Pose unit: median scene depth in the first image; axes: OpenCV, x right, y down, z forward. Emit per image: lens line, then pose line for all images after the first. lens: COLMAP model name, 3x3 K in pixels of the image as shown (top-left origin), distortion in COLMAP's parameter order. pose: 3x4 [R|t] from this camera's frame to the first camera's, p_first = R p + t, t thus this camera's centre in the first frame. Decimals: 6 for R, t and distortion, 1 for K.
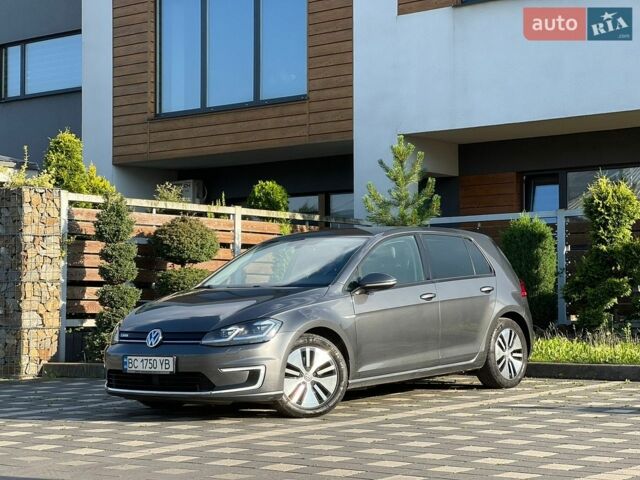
lens RADIAL K [[1425.0, 0, 320.0], [0, 1425.0, 240.0], [0, 0, 1]] dist [-0.136682, 4.448814]
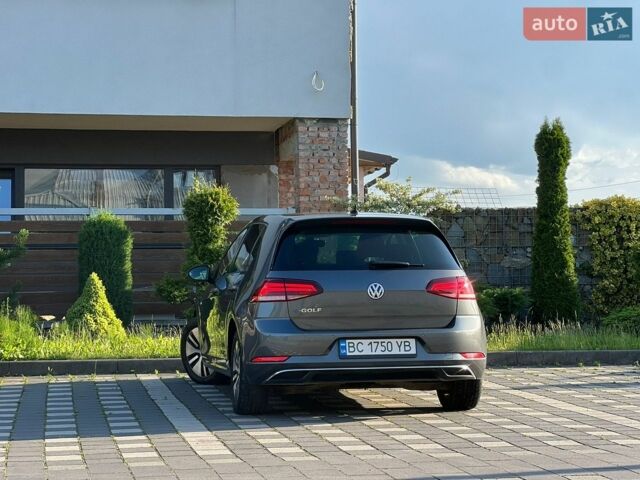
lens RADIAL K [[1425.0, 0, 320.0], [0, 1425.0, 240.0], [0, 0, 1]] dist [-0.136682, 4.448814]
pose [[0.658095, 0.040187, 0.751862, -0.525599], [-0.028478, 0.999189, -0.028480, 0.028095], [-0.752396, -0.002668, 0.658705, 0.262263]]
